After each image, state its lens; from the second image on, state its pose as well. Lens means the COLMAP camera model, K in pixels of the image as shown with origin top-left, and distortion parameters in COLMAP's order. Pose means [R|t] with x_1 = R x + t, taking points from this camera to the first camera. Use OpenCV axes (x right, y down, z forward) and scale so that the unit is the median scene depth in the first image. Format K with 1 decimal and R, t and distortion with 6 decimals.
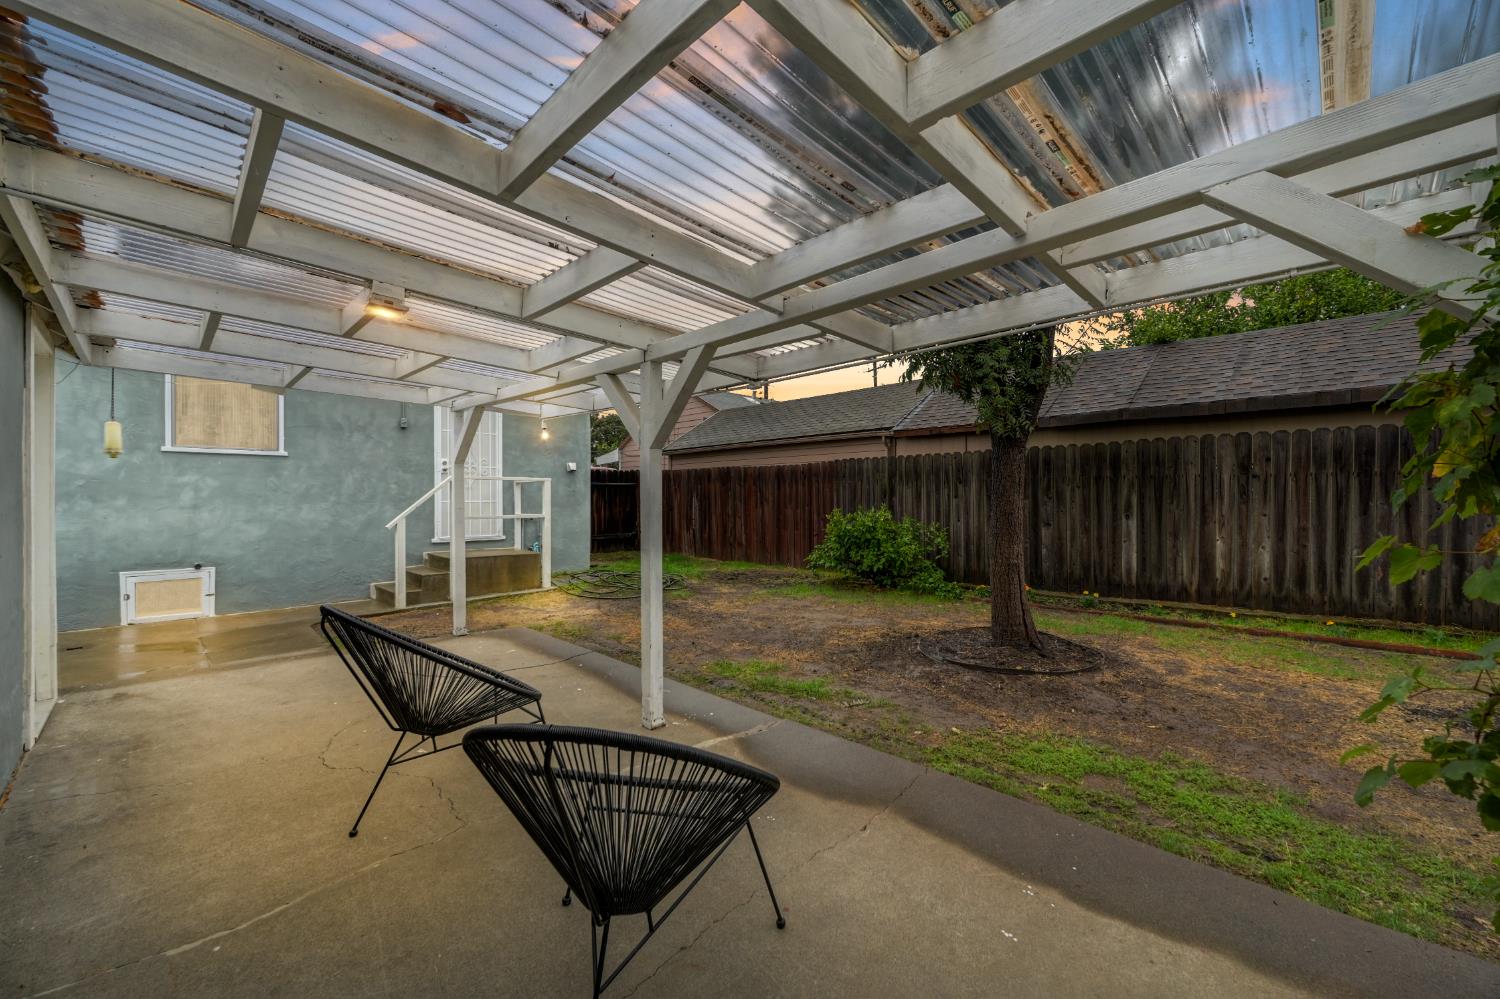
lens RADIAL K [[594.7, 0, 751.0], [0, 594.7, 498.1], [0, 0, 1]] dist [-0.001832, -0.000348]
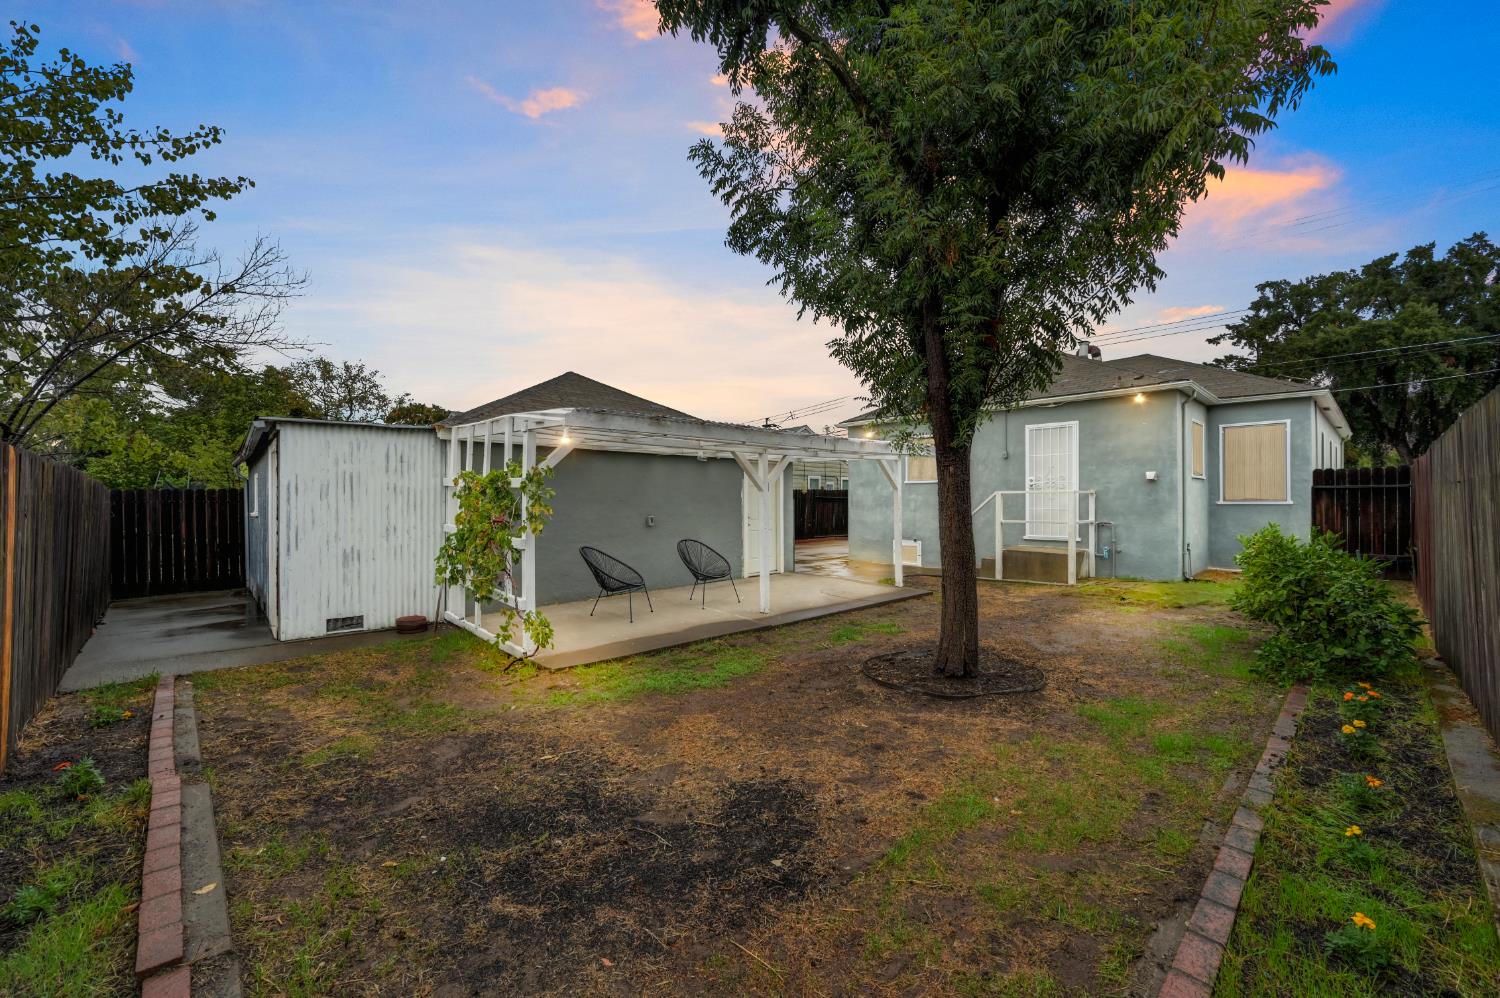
lens RADIAL K [[596.1, 0, 756.2], [0, 596.1, 498.4], [0, 0, 1]] dist [-0.001374, 0.000095]
pose [[-0.027809, 0.002783, -0.999609, 1.069060], [0.011903, 0.999926, 0.002452, -0.034917], [0.999542, -0.011830, -0.027840, 0.518887]]
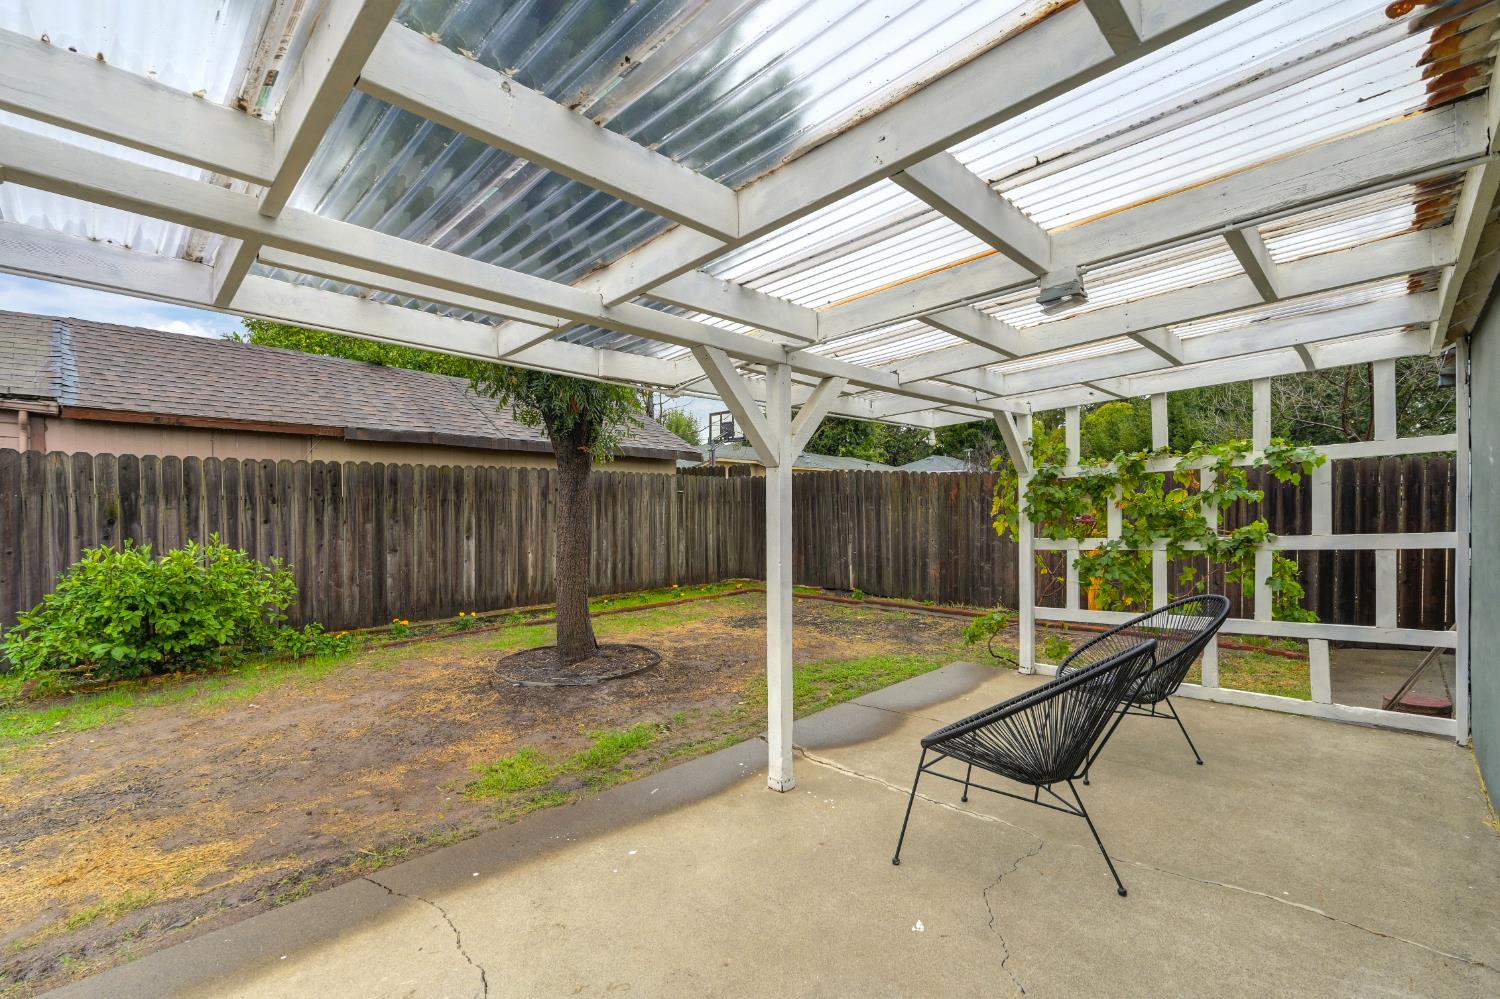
lens RADIAL K [[653.5, 0, 748.9], [0, 653.5, 510.8], [0, 0, 1]] dist [-0.013482, 0.000228]
pose [[-0.012651, 0.002637, 0.999916, -0.552457], [0.012062, 0.999924, -0.002485, -0.007884], [-0.999847, 0.012030, -0.012682, 0.526946]]
